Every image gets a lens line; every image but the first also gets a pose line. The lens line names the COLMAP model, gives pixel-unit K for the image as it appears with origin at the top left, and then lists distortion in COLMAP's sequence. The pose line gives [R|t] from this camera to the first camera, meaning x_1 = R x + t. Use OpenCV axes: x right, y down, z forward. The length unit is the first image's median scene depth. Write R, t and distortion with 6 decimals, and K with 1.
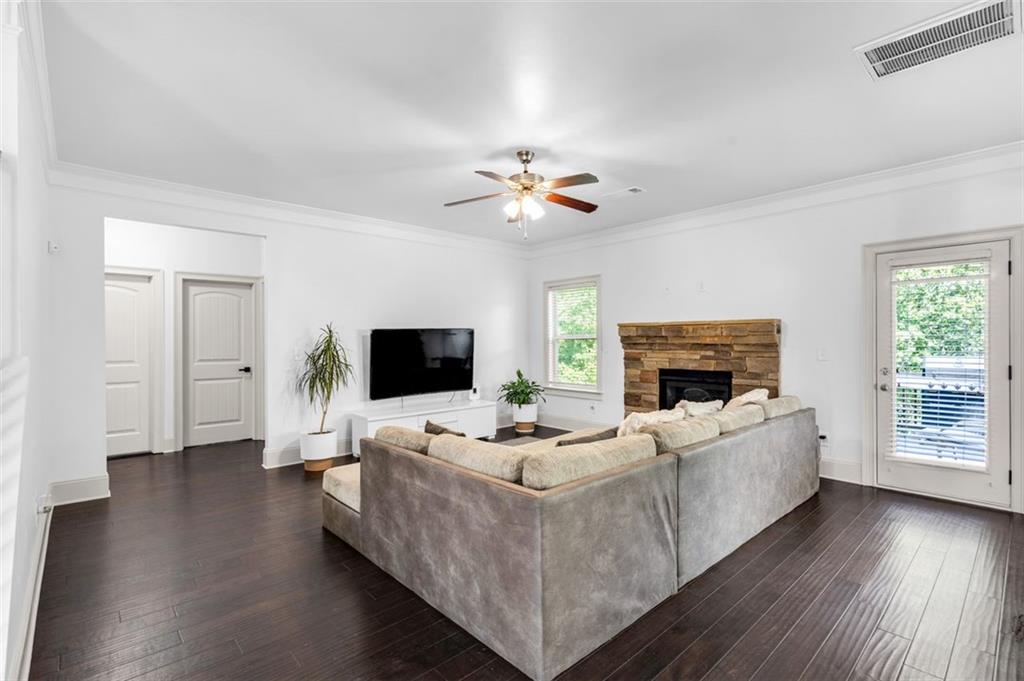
lens RADIAL K [[466.9, 0, 514.7], [0, 466.9, 345.1], [0, 0, 1]] dist [0.004908, 0.000260]
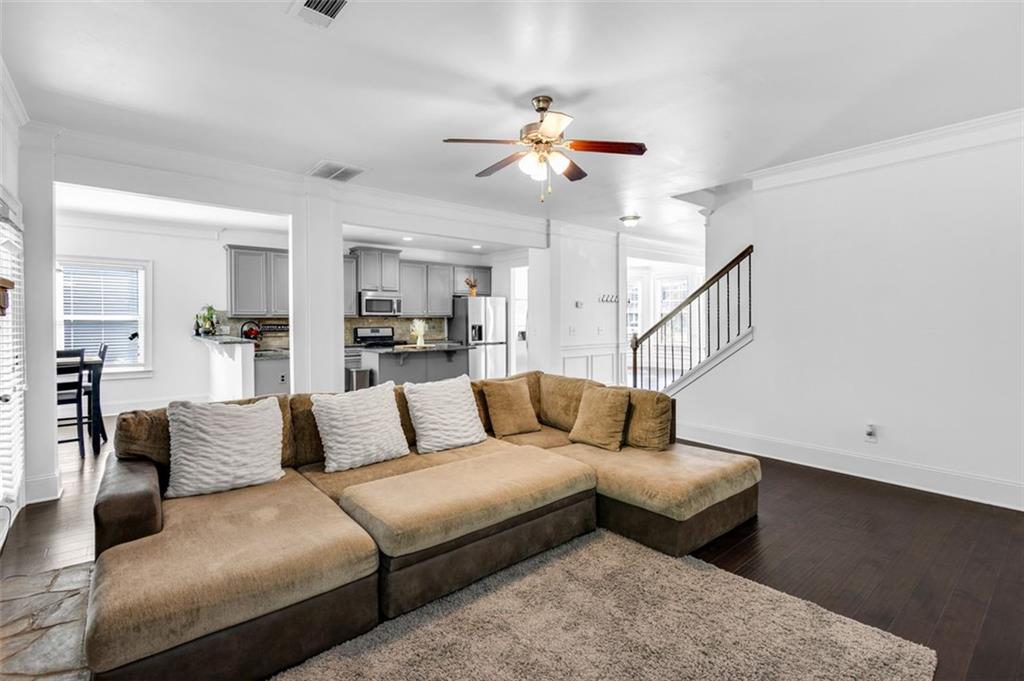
lens RADIAL K [[473.2, 0, 514.2], [0, 473.2, 323.7], [0, 0, 1]] dist [0.002259, 0.000188]
pose [[-0.998980, 0.003552, 0.045021, 0.024830], [0.004472, 0.999783, 0.020366, -0.017975], [-0.044939, 0.020546, -0.998778, 1.270877]]
